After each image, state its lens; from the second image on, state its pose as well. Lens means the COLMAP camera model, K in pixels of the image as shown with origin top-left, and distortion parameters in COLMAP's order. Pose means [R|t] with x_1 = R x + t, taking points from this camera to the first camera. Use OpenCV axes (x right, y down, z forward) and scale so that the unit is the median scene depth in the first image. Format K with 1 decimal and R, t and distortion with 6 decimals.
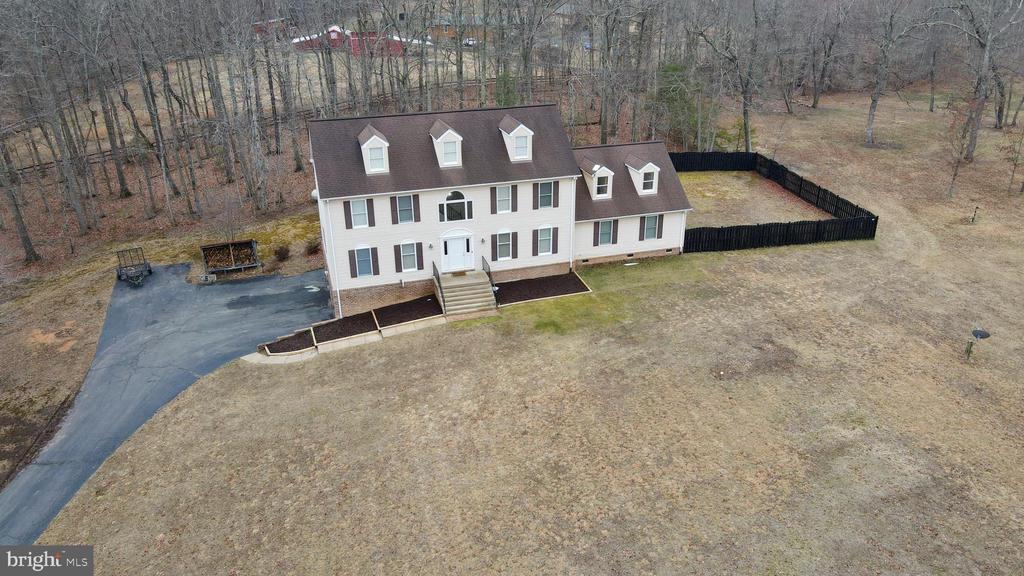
lens RADIAL K [[756.5, 0, 511.9], [0, 756.5, 297.2], [0, 0, 1]] dist [-0.004284, 0.040315]
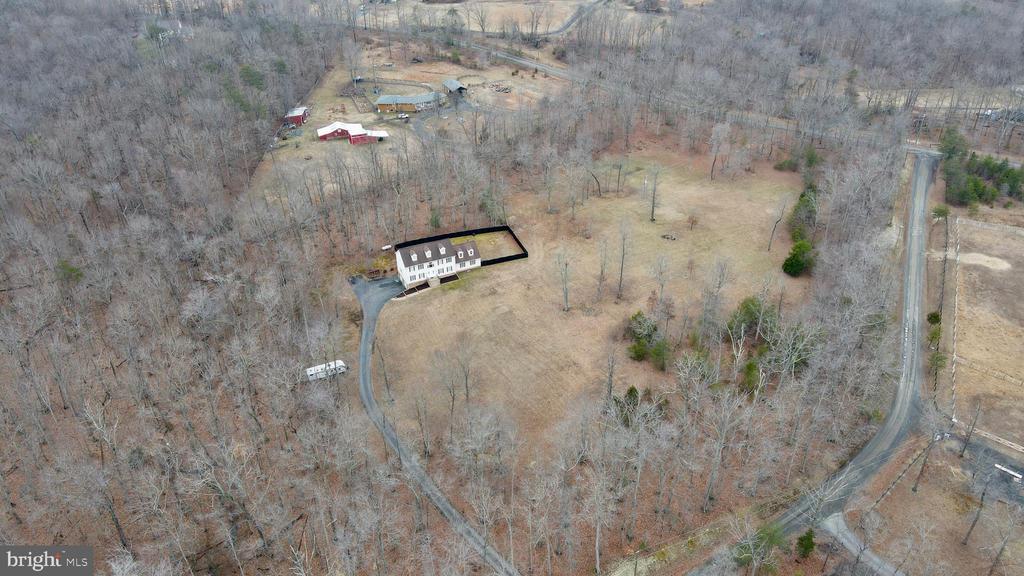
lens RADIAL K [[756.5, 0, 511.9], [0, 756.5, 297.2], [0, 0, 1]] dist [-0.004284, 0.040315]
pose [[0.990497, -0.080829, 0.111279, -0.113331], [0.062126, 0.984780, 0.162323, -0.667492], [-0.122706, -0.153867, 0.980443, -3.841369]]
